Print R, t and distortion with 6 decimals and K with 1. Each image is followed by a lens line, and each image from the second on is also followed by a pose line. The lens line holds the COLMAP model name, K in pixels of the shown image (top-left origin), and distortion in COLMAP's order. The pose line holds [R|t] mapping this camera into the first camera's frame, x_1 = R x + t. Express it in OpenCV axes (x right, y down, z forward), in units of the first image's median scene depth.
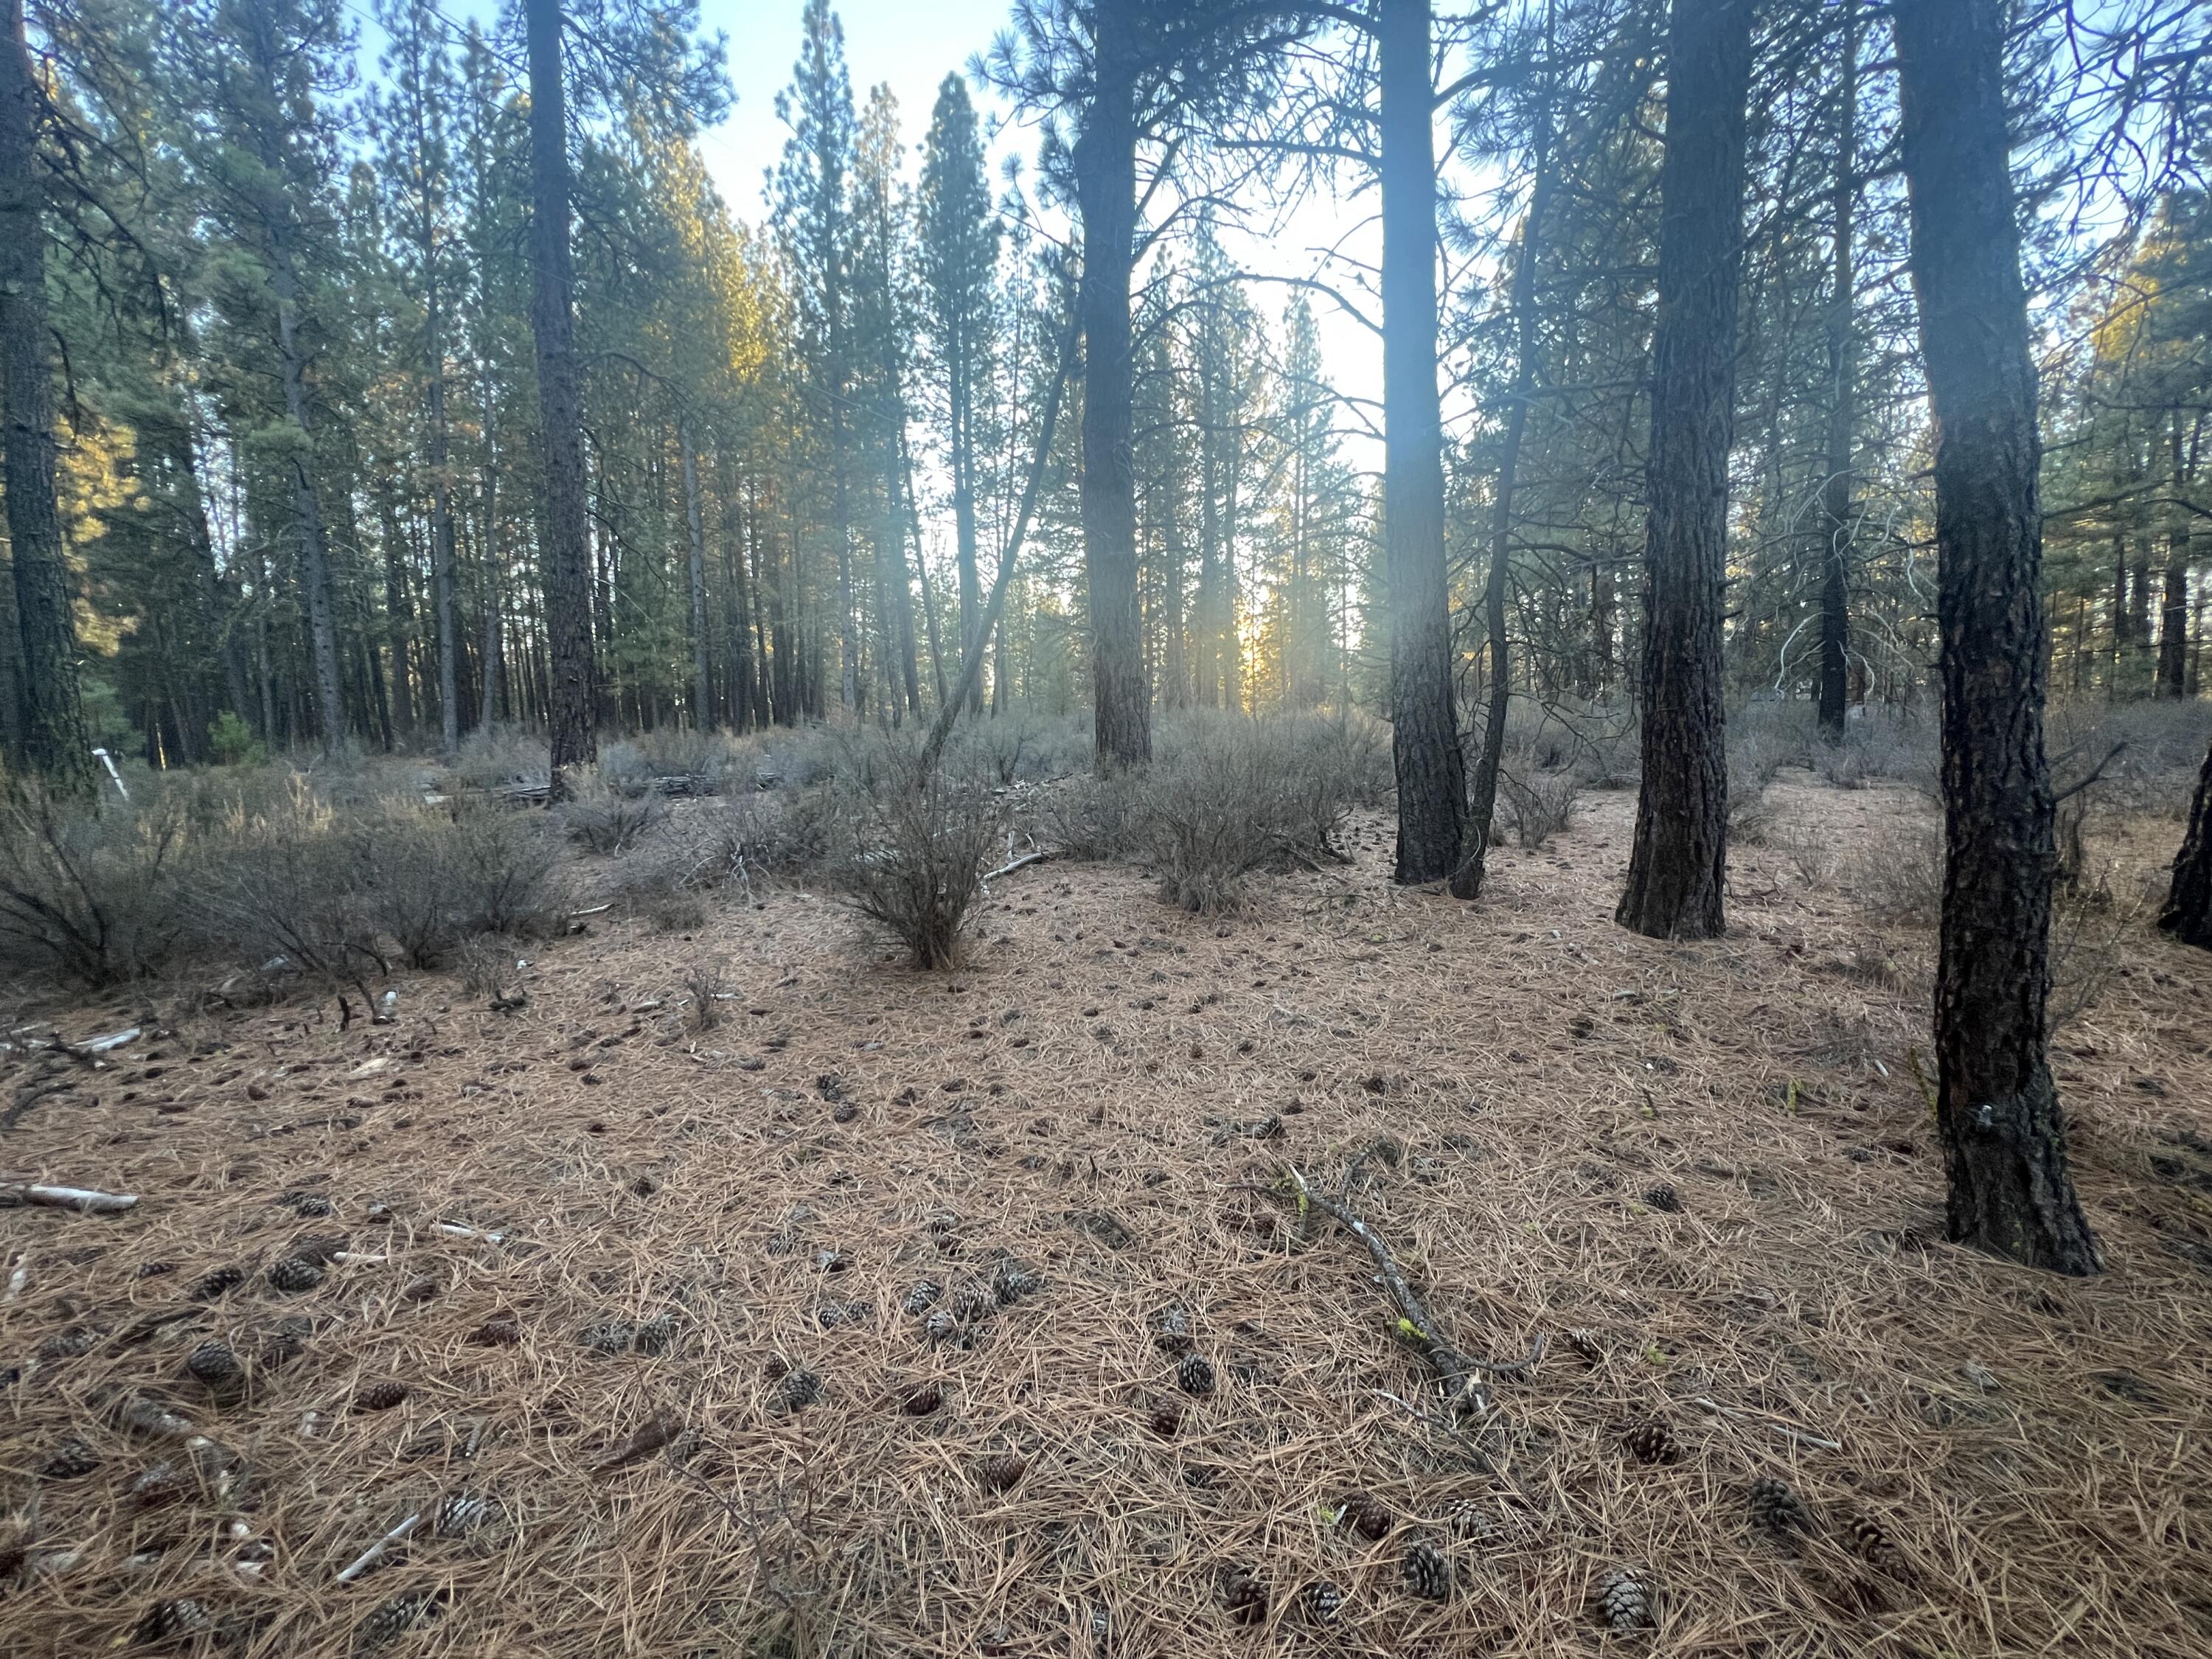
lens RADIAL K [[887.4, 0, 1100.6], [0, 887.4, 825.3], [0, 0, 1]] dist [0.001383, 0.000442]
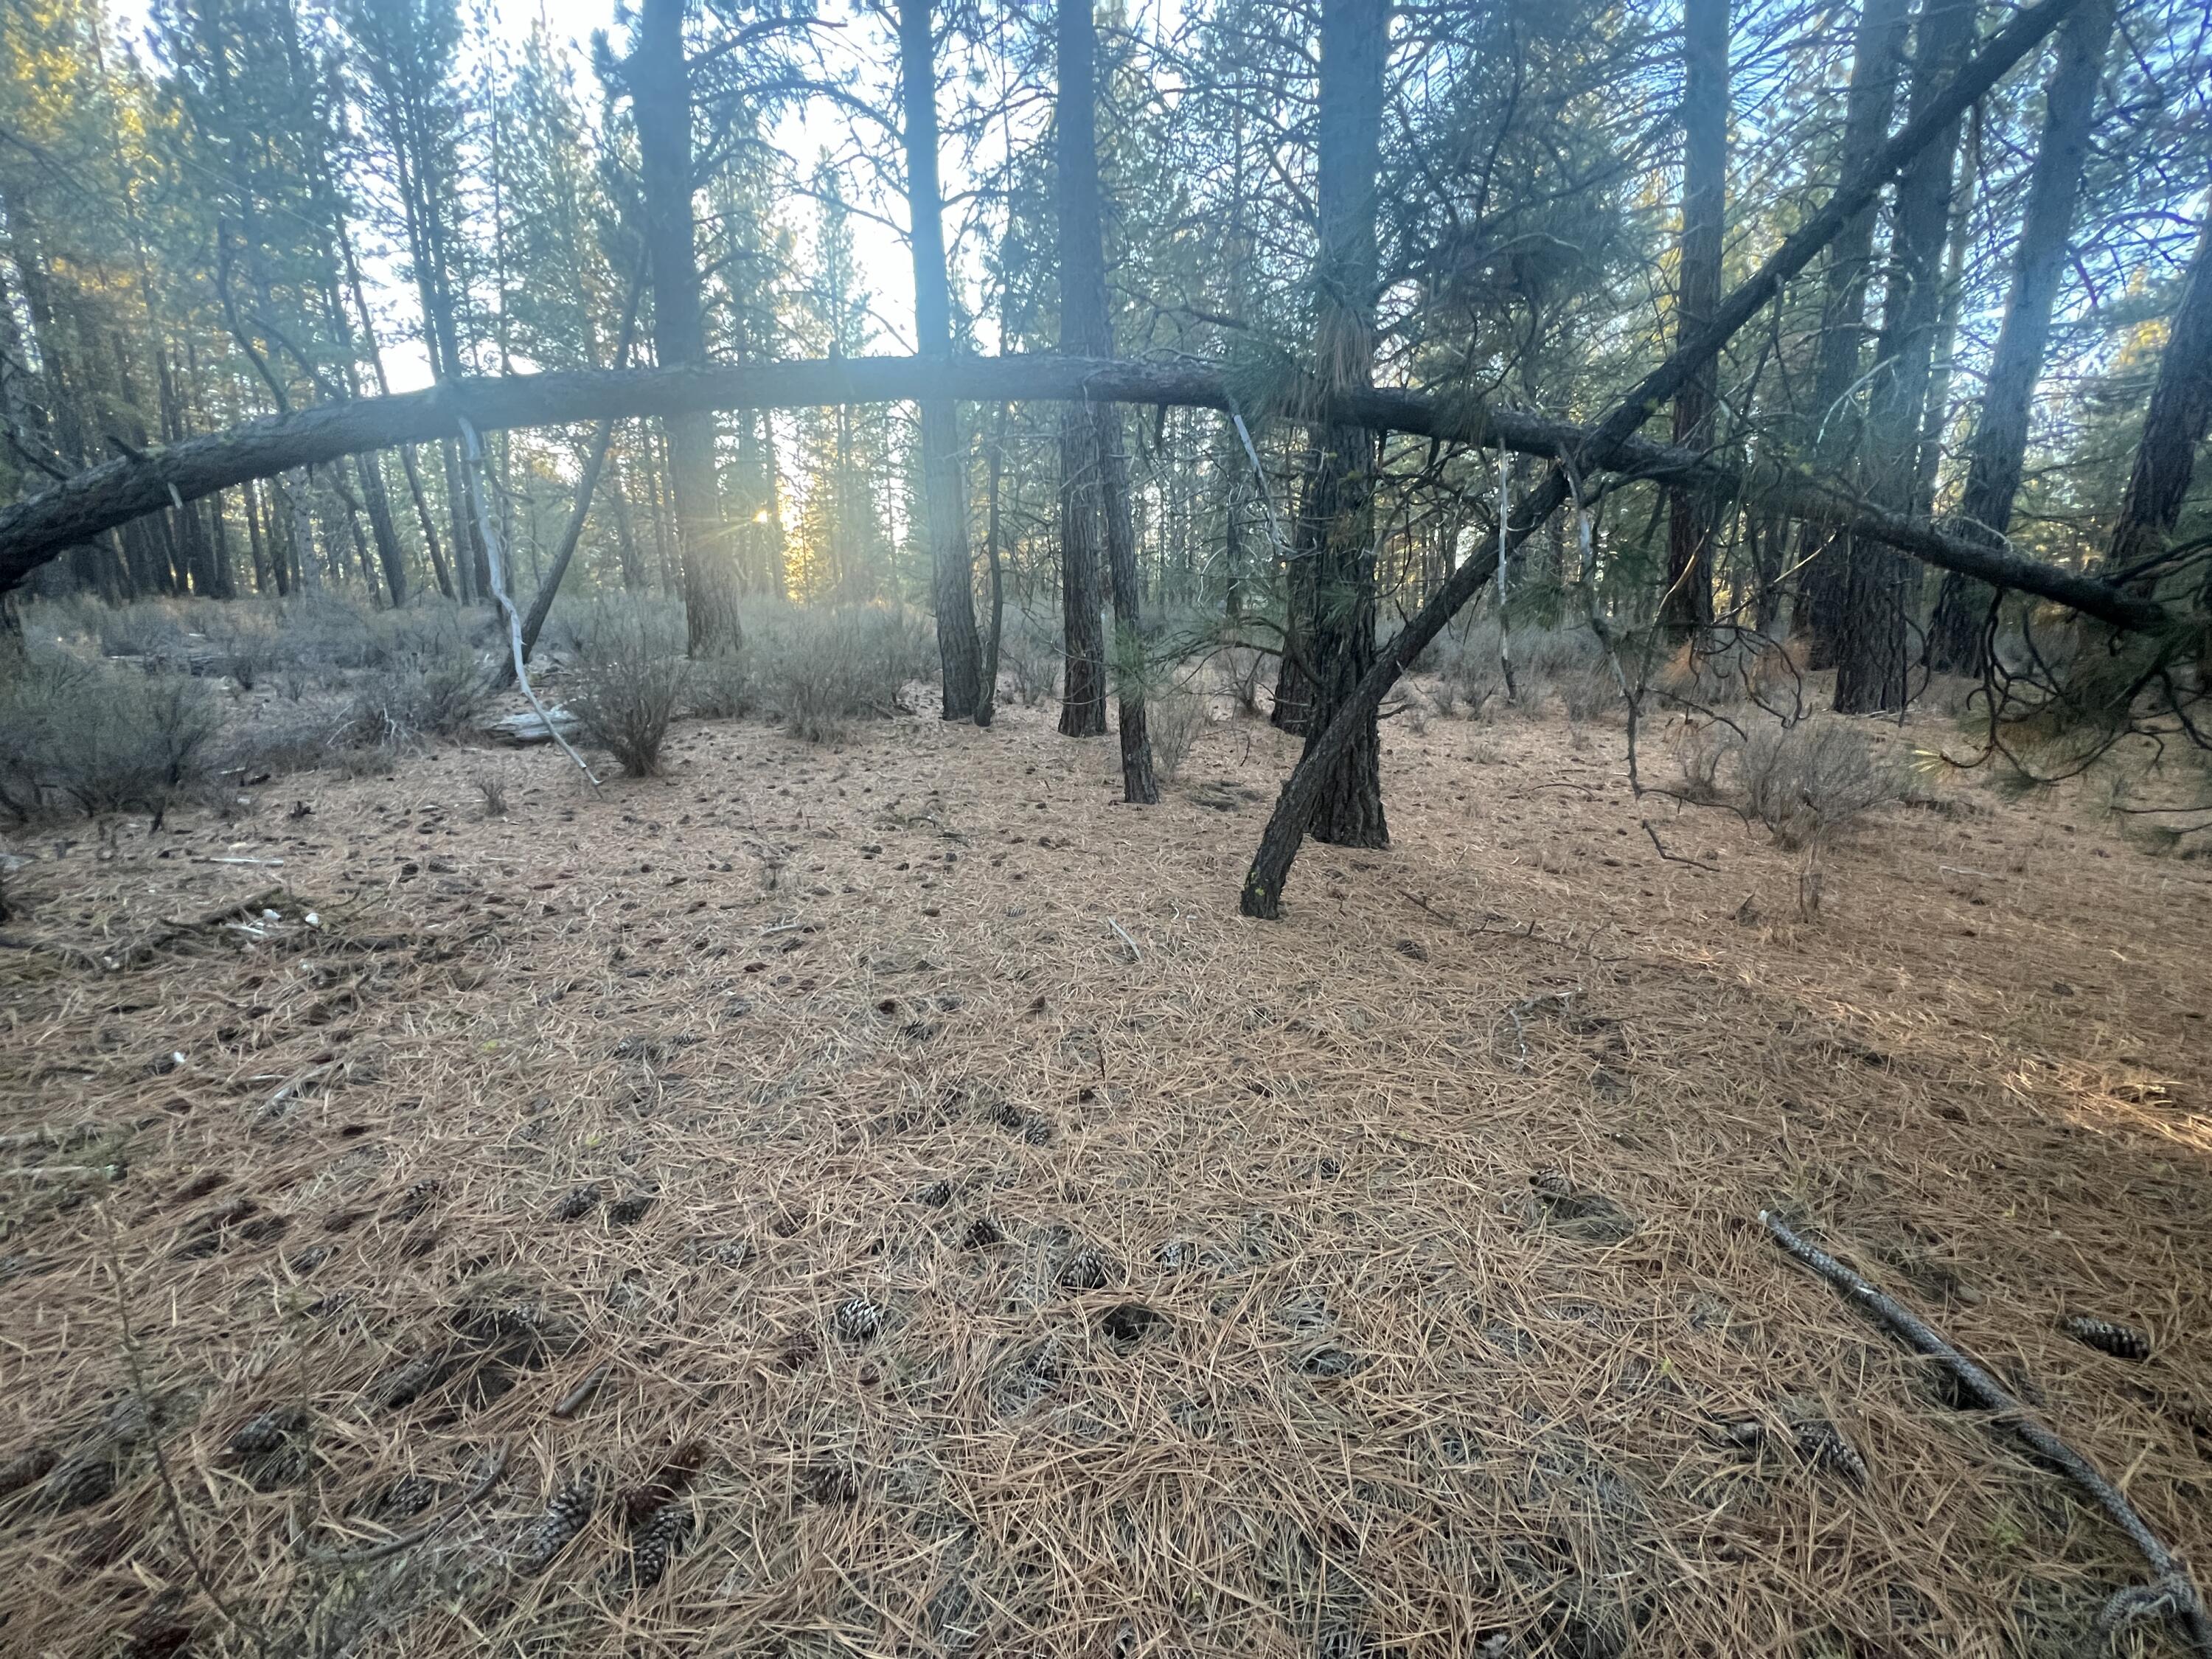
lens RADIAL K [[887.4, 0, 1099.1], [0, 887.4, 832.1], [0, 0, 1]] dist [0.001383, 0.000442]
pose [[0.883054, -0.080192, 0.462370, -0.113724], [0.022012, 0.991285, 0.129886, 0.040854], [-0.468756, -0.104518, 0.877123, -0.361864]]
